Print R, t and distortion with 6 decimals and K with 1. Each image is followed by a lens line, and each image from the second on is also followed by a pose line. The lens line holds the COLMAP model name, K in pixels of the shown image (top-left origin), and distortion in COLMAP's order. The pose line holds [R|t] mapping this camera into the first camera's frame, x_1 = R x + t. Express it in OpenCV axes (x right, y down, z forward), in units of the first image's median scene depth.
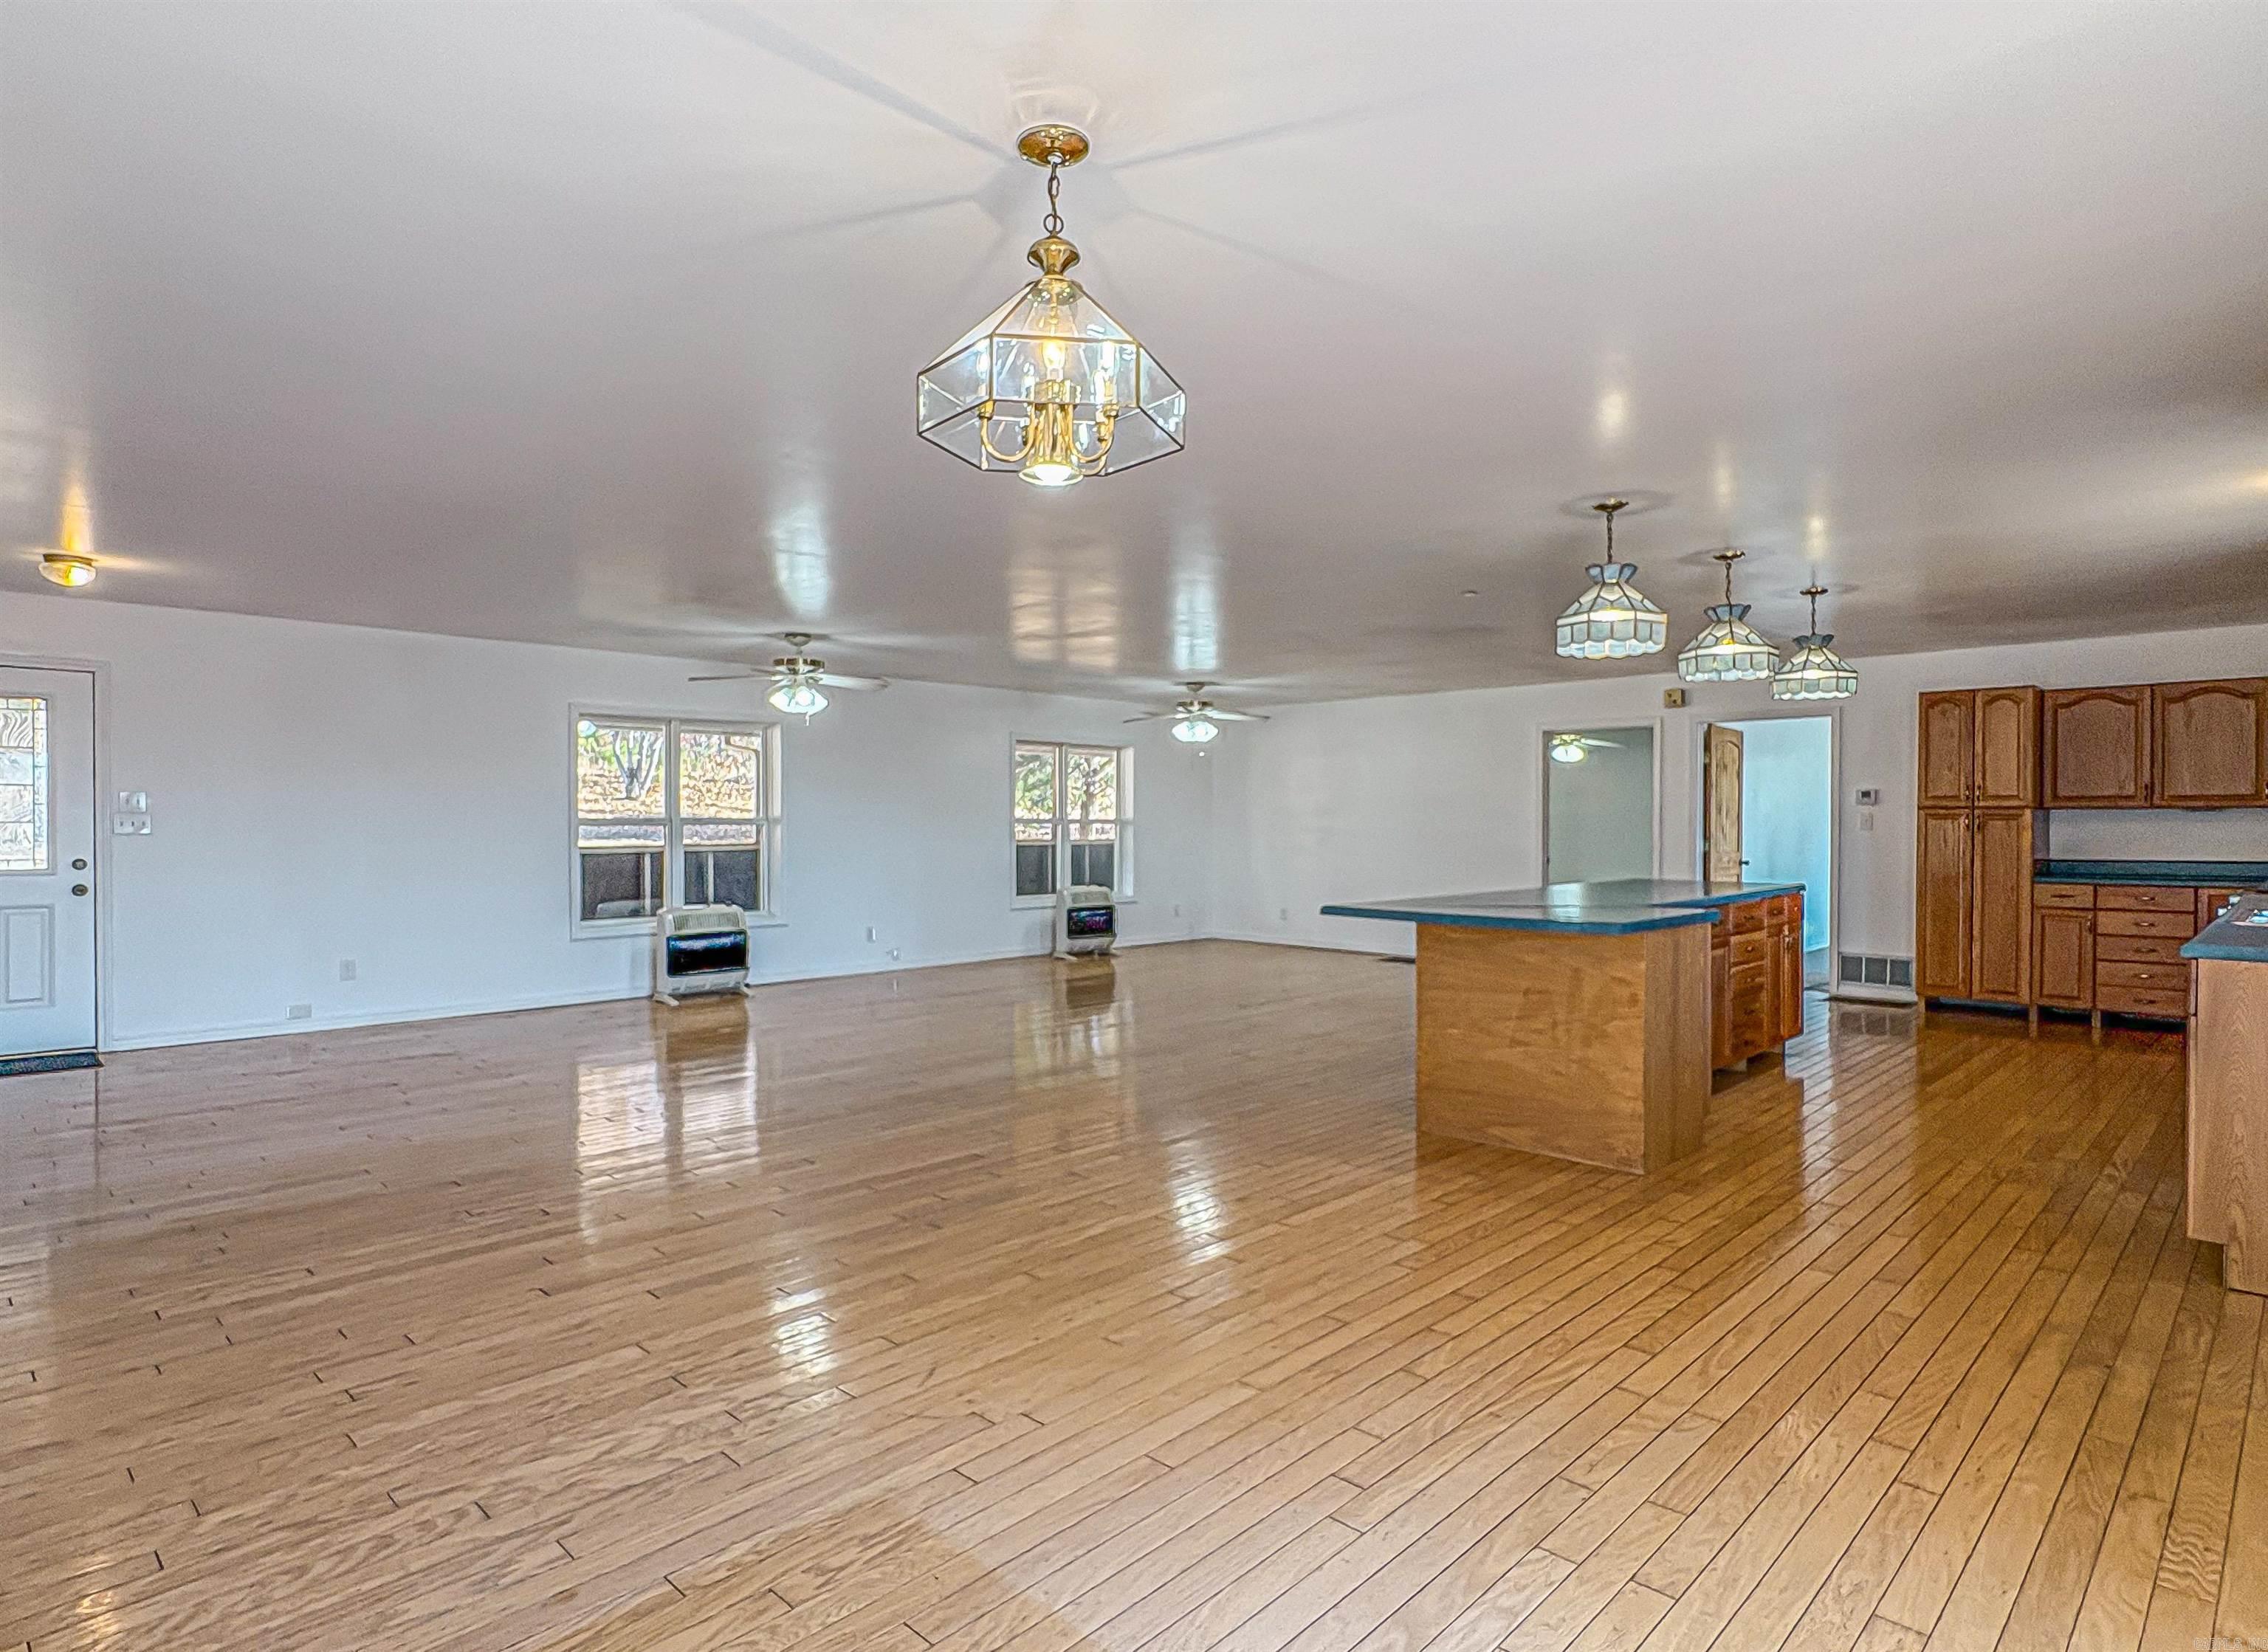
lens RADIAL K [[1190.3, 0, 1134.0], [0, 1190.3, 826.0], [0, 0, 1]] dist [-0.027375, 0.000236]
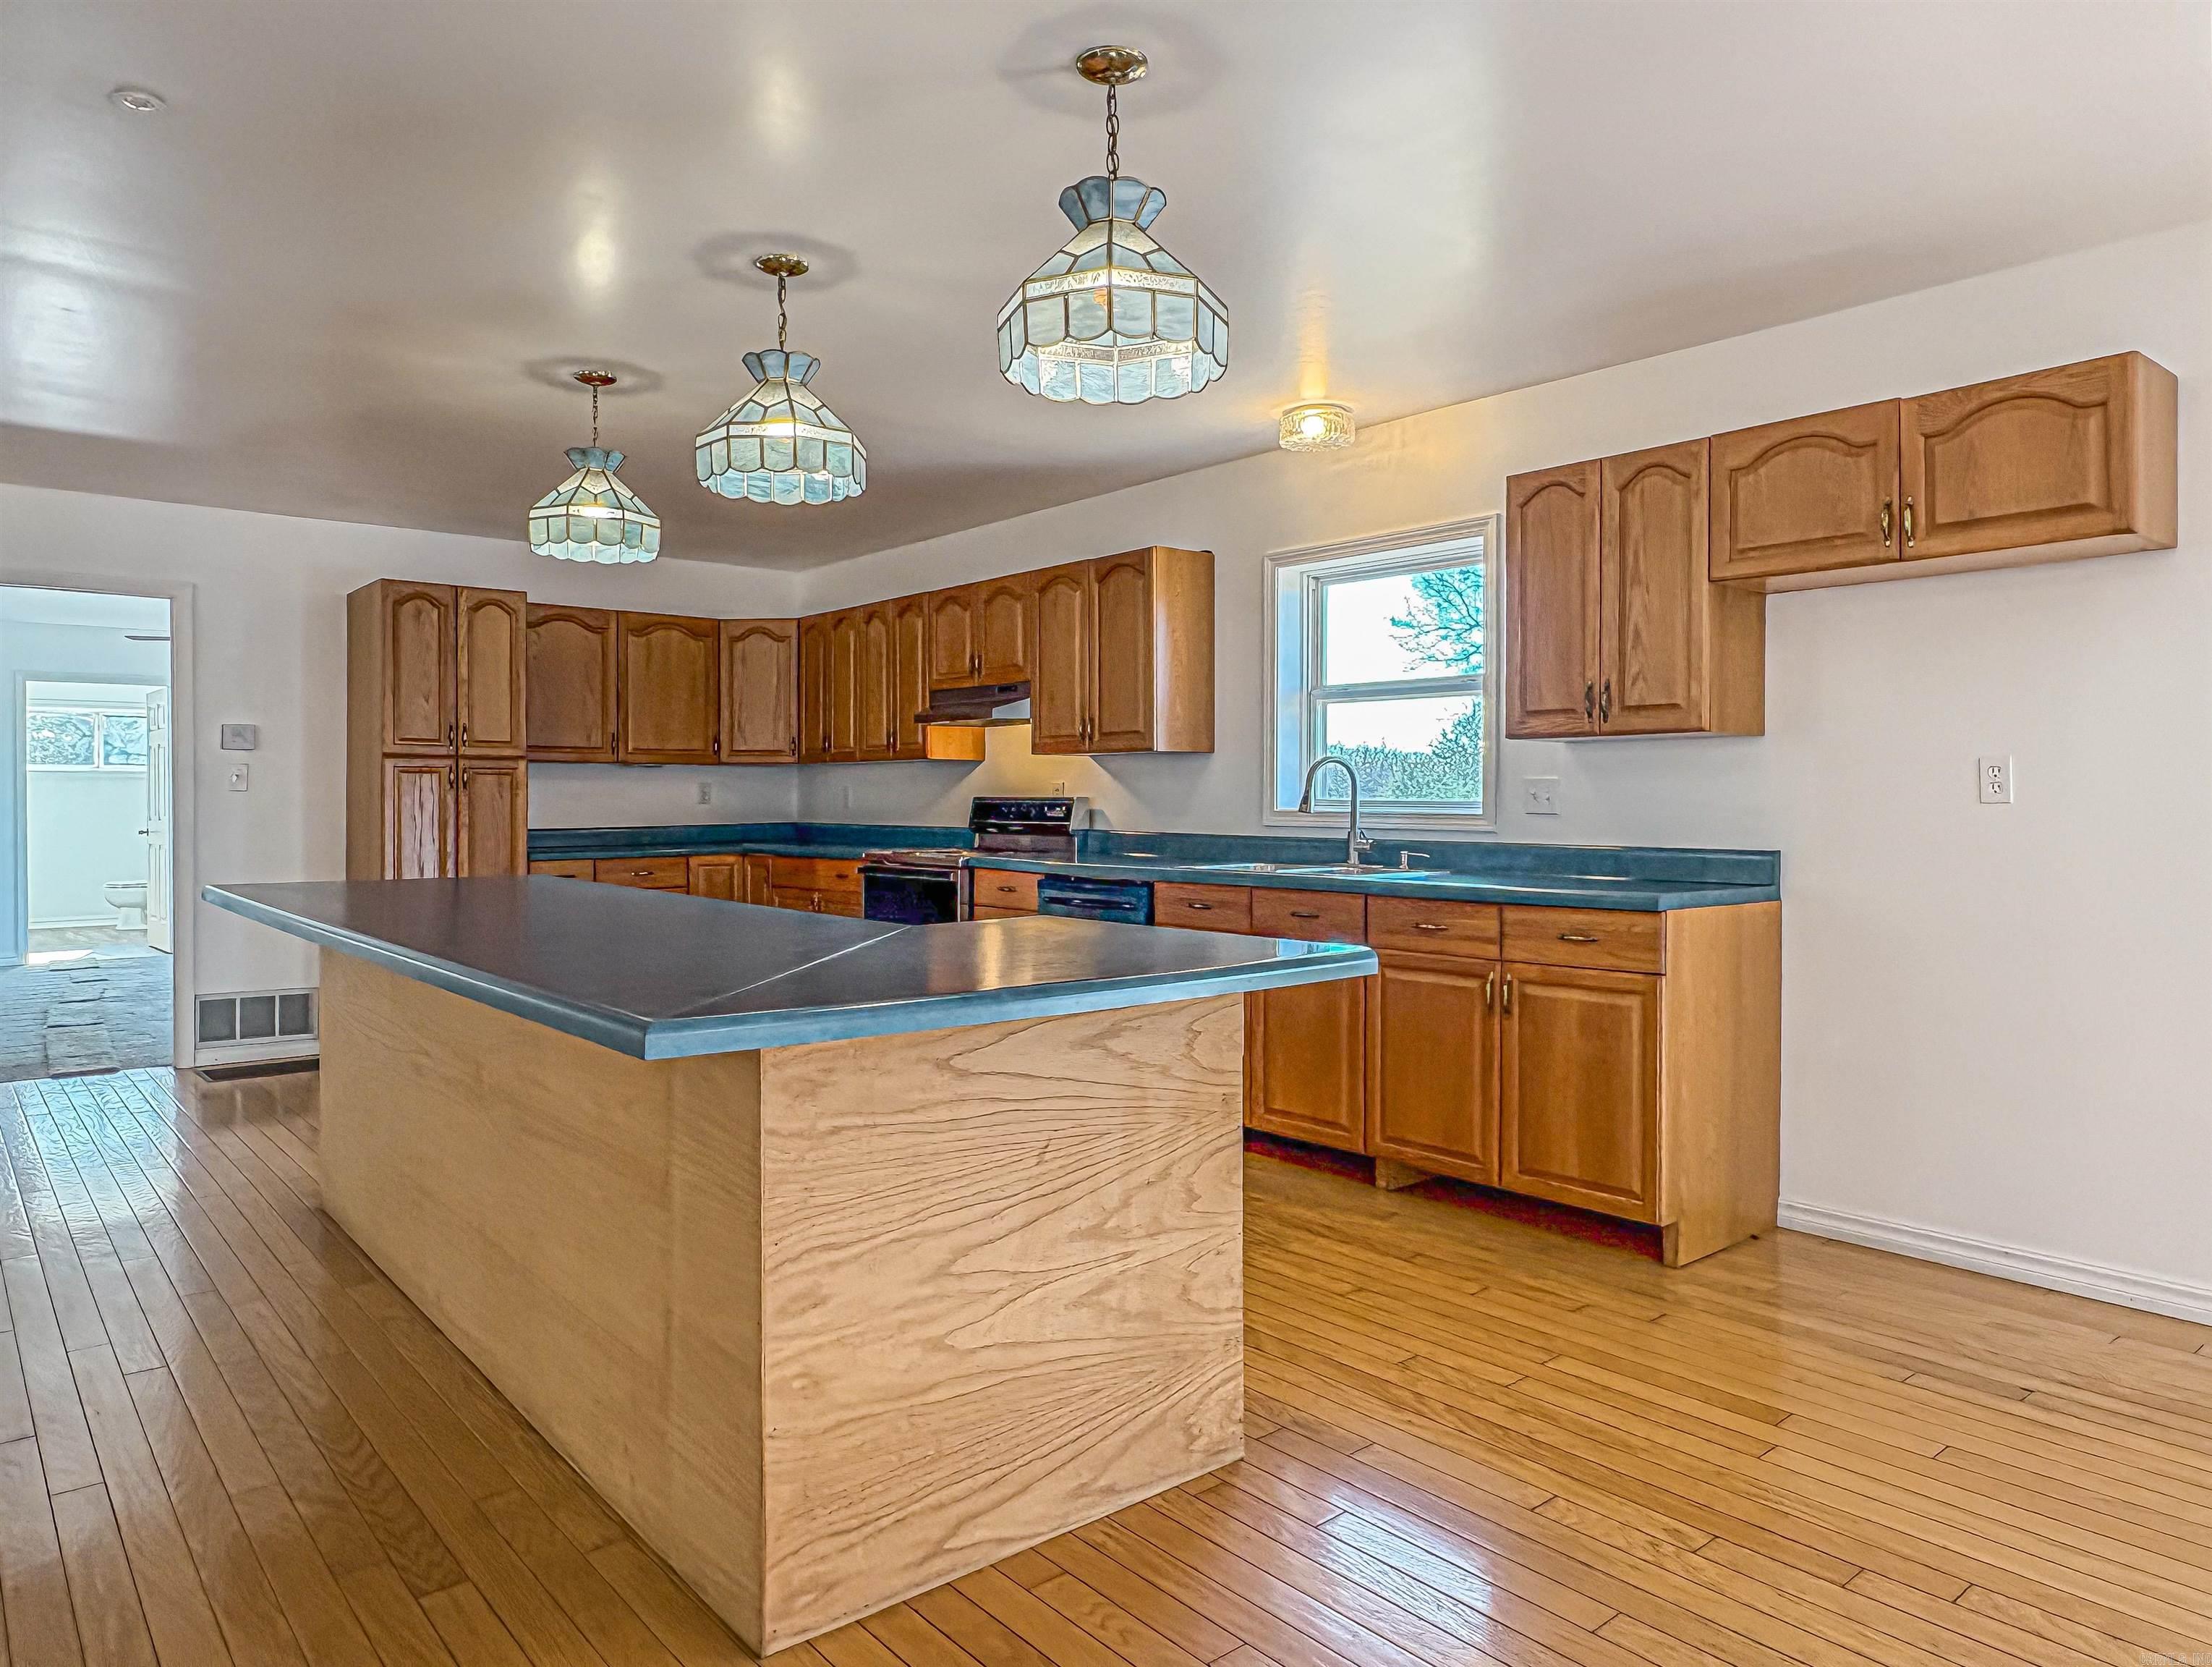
lens RADIAL K [[1406.2, 0, 1106.0], [0, 1406.2, 833.5], [0, 0, 1]] dist [0.001443, 0.001175]
pose [[0.073539, -0.022298, 0.997043, -0.085881], [-0.000165, 0.999750, 0.022371, 0.010882], [-0.997292, -0.001810, 0.073517, 0.573925]]
